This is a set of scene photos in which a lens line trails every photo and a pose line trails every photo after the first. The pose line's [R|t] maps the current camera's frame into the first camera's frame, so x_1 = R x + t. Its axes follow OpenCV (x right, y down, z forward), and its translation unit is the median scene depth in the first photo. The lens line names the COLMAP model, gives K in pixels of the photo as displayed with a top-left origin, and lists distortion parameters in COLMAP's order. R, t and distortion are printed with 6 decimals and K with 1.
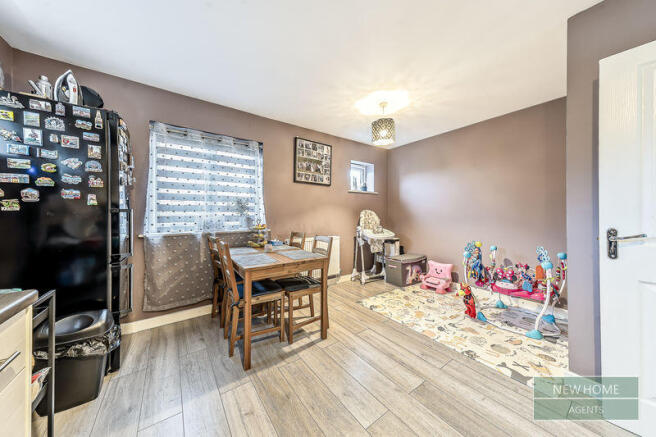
lens RADIAL K [[217.1, 0, 328.6], [0, 217.1, 214.8], [0, 0, 1]] dist [0.018482, -0.000065]
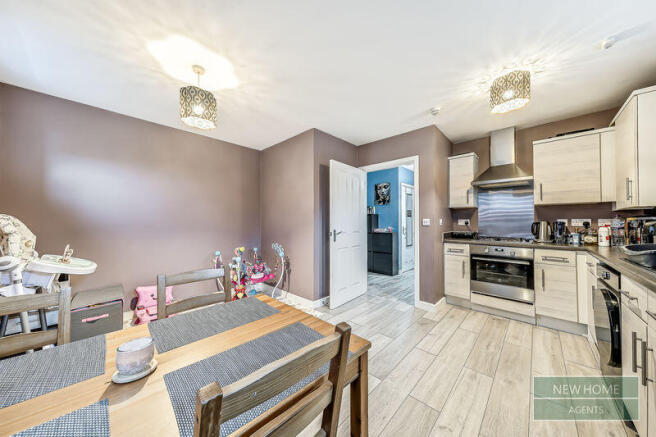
lens RADIAL K [[217.1, 0, 324.0], [0, 217.1, 219.1], [0, 0, 1]] dist [0.018482, -0.000065]
pose [[-0.166074, 0.014276, 0.986010, -0.801352], [0.002020, 0.999898, -0.014137, -0.014886], [-0.986111, -0.000356, -0.166086, 1.111976]]
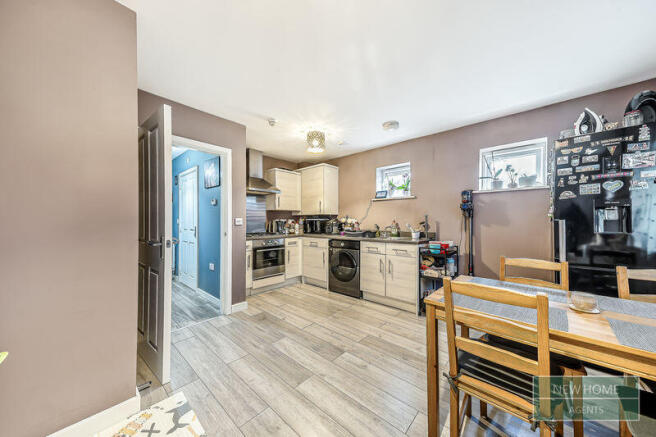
lens RADIAL K [[217.1, 0, 326.6], [0, 217.1, 221.3], [0, 0, 1]] dist [0.018482, -0.000065]
pose [[-0.986032, 0.006004, -0.166445, 0.410879], [0.005711, 0.999981, 0.002240, -0.014598], [0.166456, 0.001258, -0.986048, 1.825408]]
